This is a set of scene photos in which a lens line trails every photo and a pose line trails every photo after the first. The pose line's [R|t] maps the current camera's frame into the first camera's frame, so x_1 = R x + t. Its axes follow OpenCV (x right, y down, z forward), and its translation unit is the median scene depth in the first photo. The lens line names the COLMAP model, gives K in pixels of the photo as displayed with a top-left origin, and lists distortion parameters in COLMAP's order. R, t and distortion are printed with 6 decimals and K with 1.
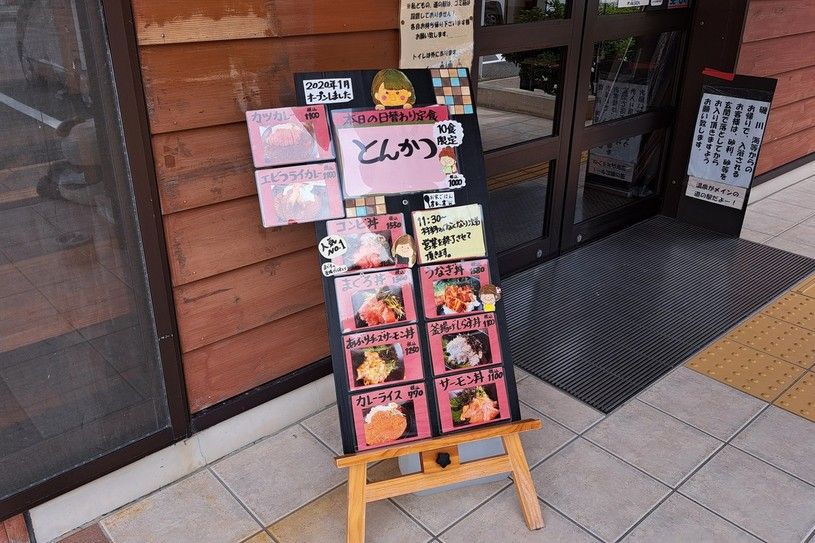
lens RADIAL K [[686.6, 0, 402.1], [0, 686.6, 305.5], [0, 0, 1]] dist [0.052699, -0.018181]
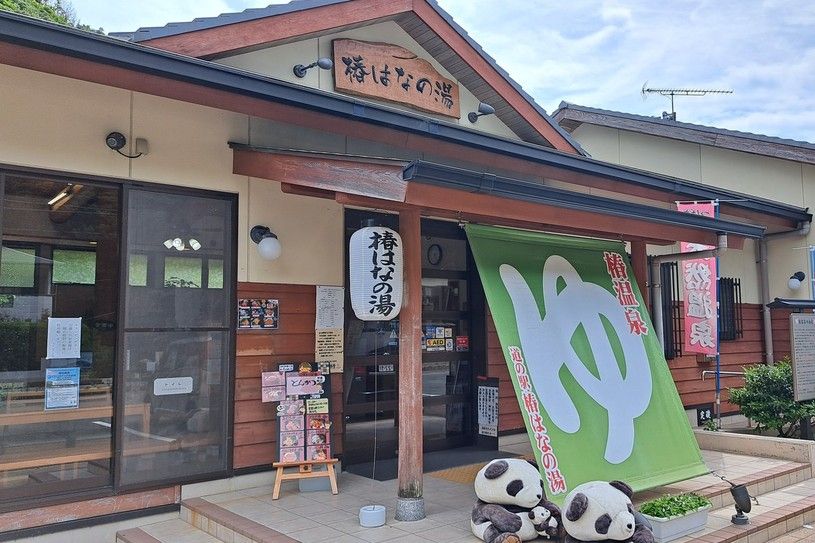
lens RADIAL K [[686.6, 0, 409.9], [0, 686.6, 272.3], [0, 0, 1]] dist [0.052699, -0.018181]
pose [[0.996938, -0.031722, -0.071477, 0.782347], [-0.010947, 0.848416, -0.529217, 1.117245], [0.077430, 0.528379, 0.845471, -2.156803]]
